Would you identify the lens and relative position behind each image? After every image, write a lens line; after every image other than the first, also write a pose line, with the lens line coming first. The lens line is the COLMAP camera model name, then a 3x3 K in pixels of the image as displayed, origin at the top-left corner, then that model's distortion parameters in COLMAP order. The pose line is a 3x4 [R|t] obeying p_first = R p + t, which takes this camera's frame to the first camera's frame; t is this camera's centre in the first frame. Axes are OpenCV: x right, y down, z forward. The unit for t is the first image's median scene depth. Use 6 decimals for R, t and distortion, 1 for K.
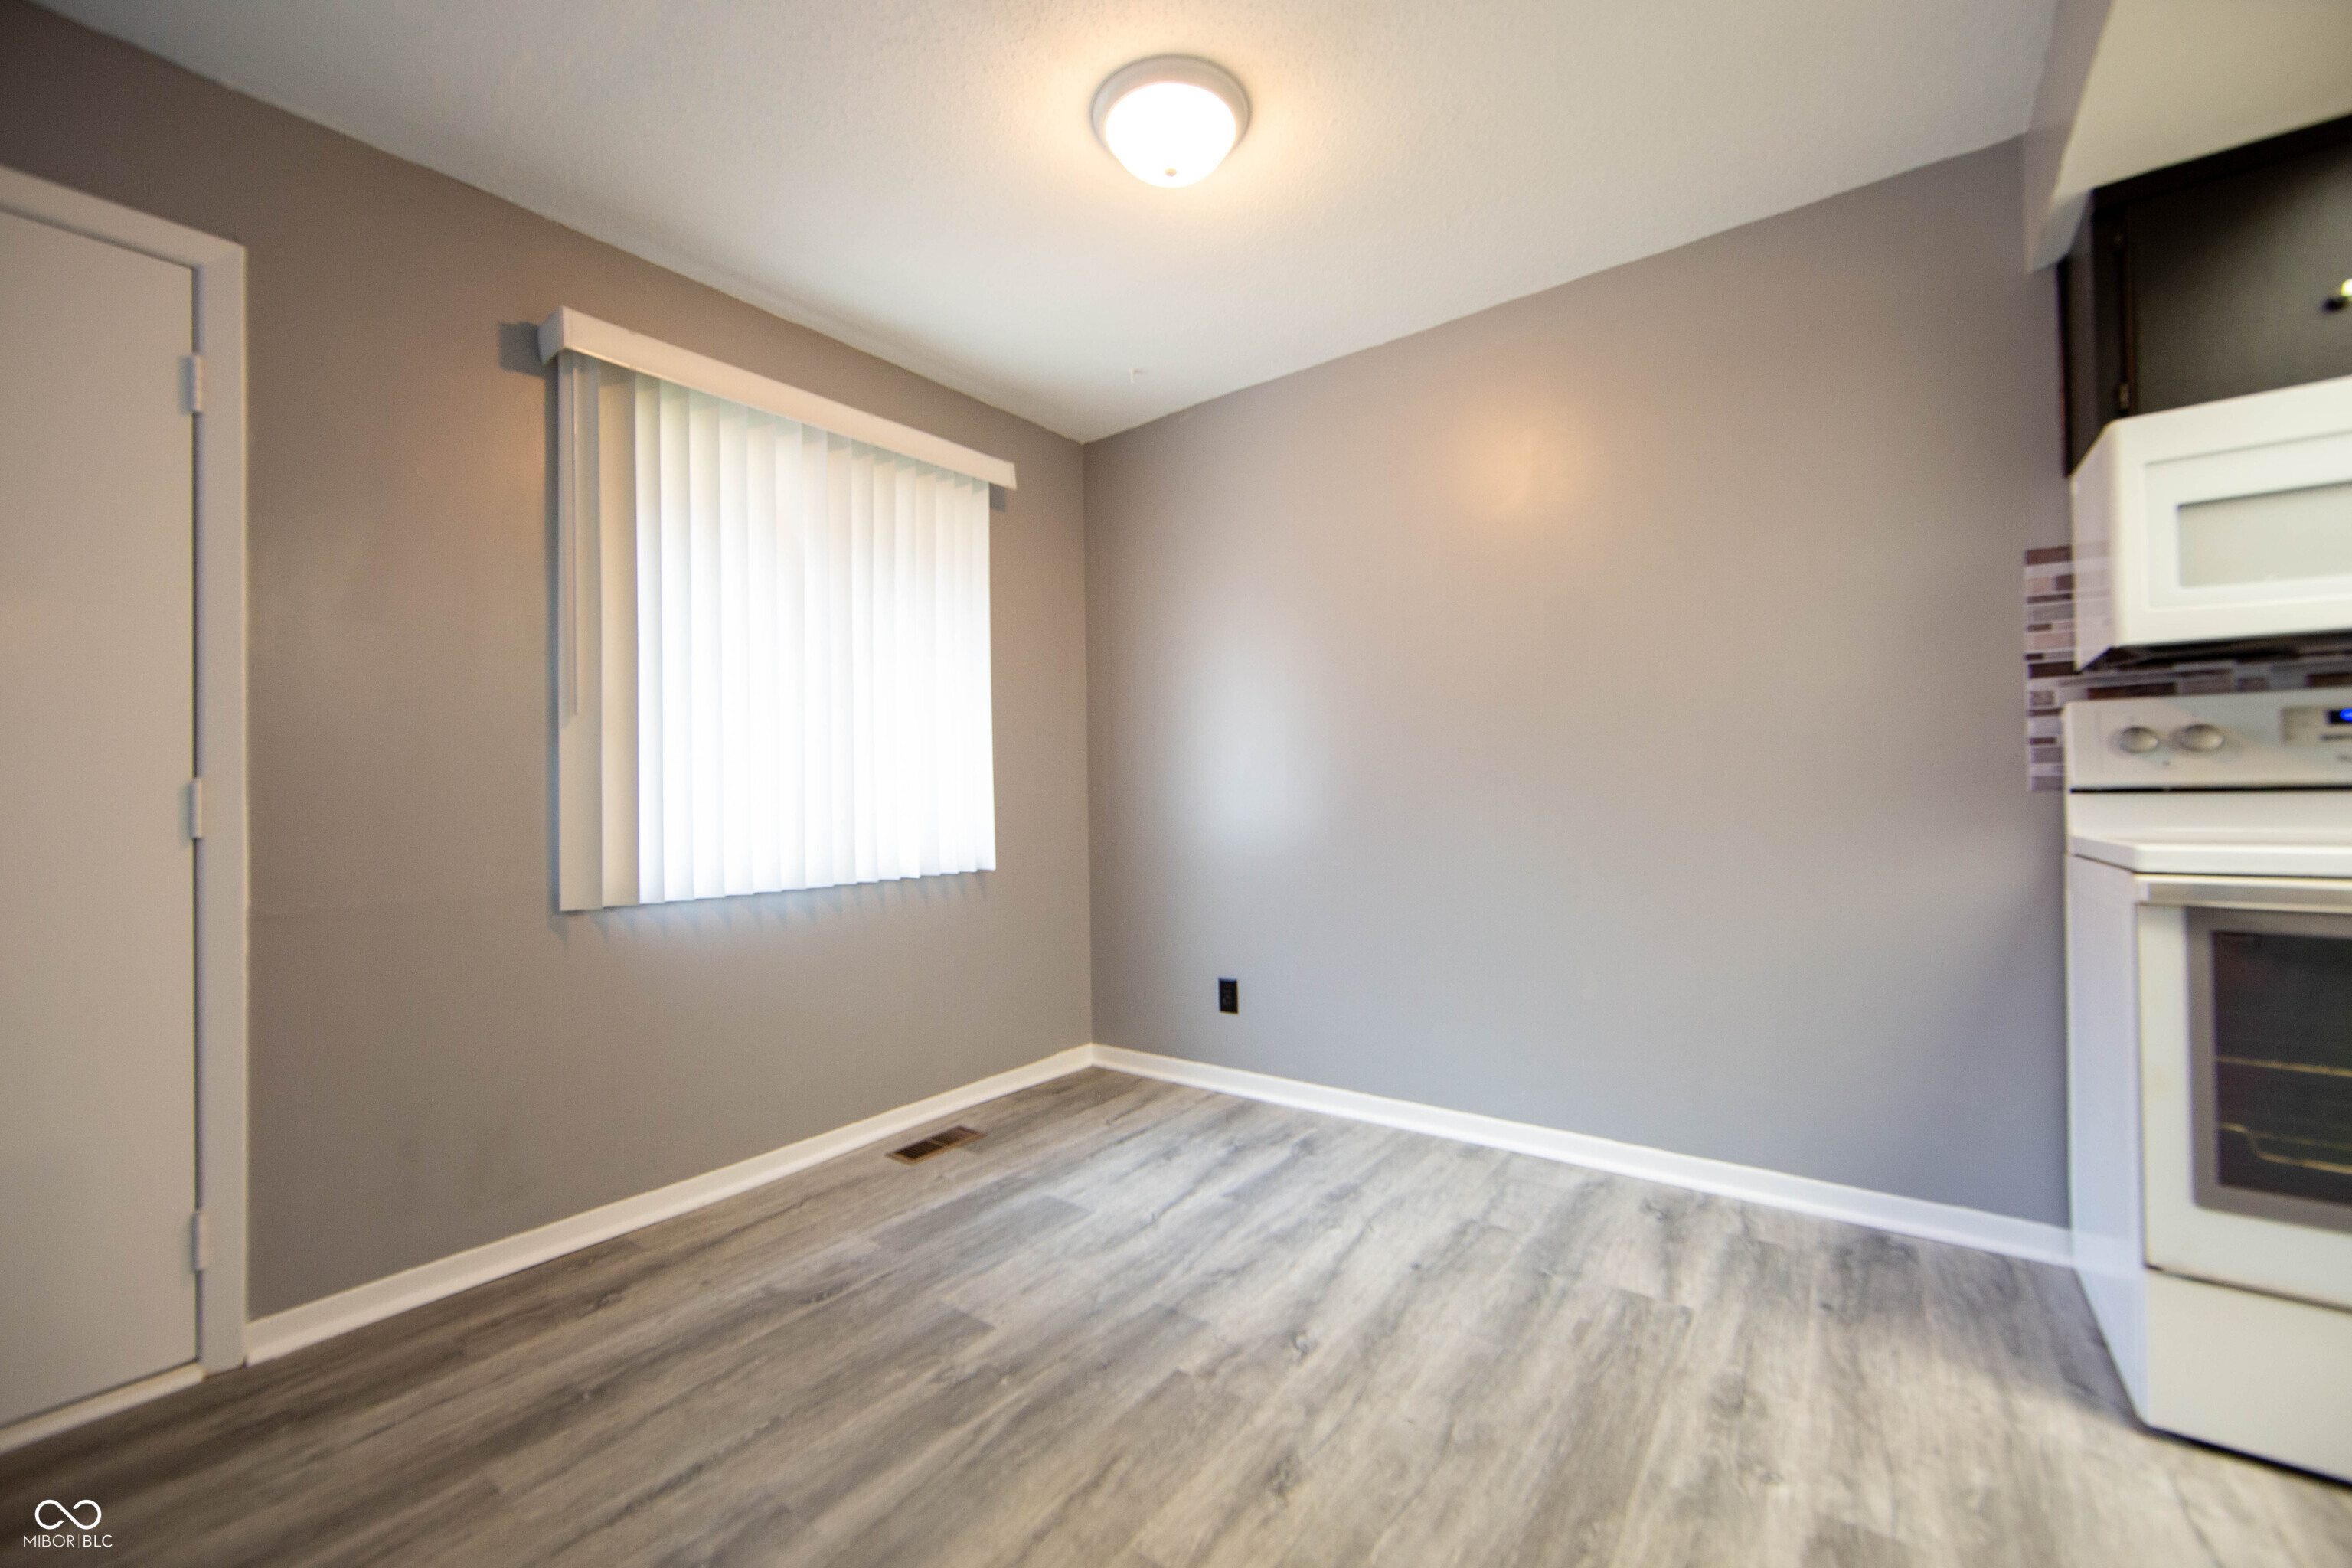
lens RADIAL K [[924.3, 0, 1176.0], [0, 924.3, 784.0], [0, 0, 1]] dist [-0.012960, 0.002420]
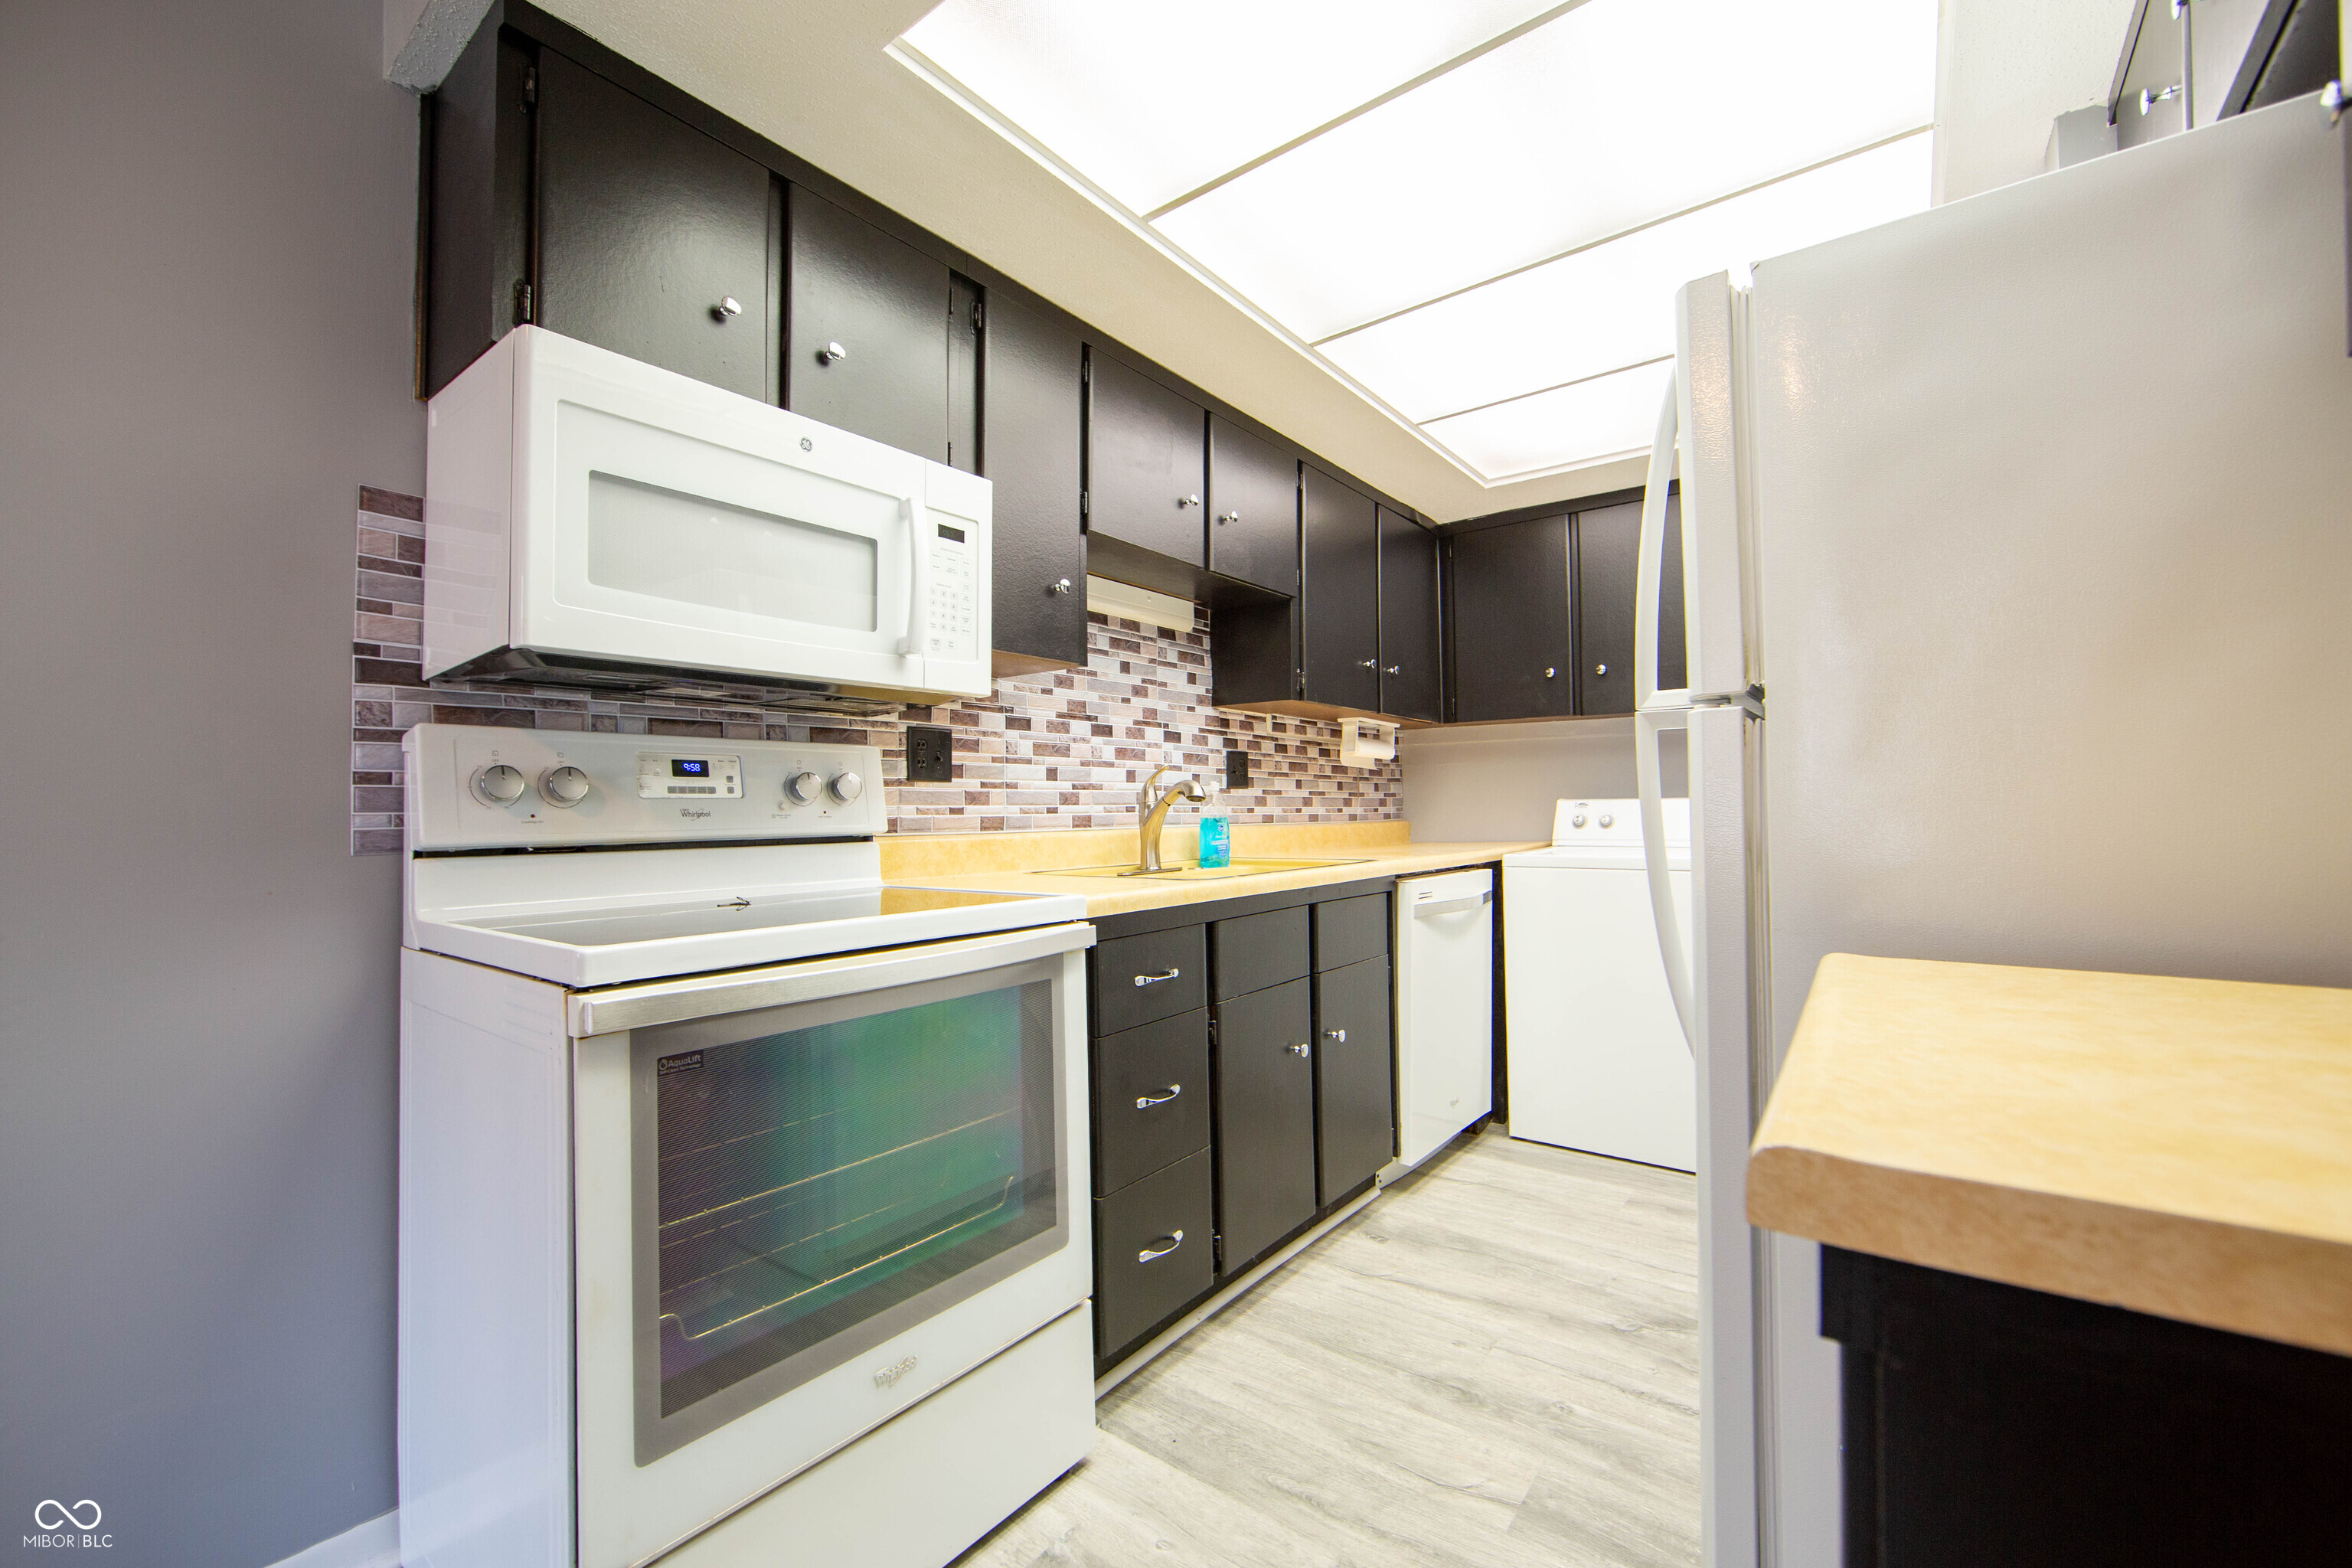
lens RADIAL K [[952.7, 0, 1176.0], [0, 952.7, 784.0], [0, 0, 1]] dist [-0.015144, 0.000266]
pose [[0.014701, 0.036879, 0.999212, 0.280171], [-0.003996, 0.999314, -0.036824, -0.020436], [-0.999884, -0.003451, 0.014838, 0.416828]]
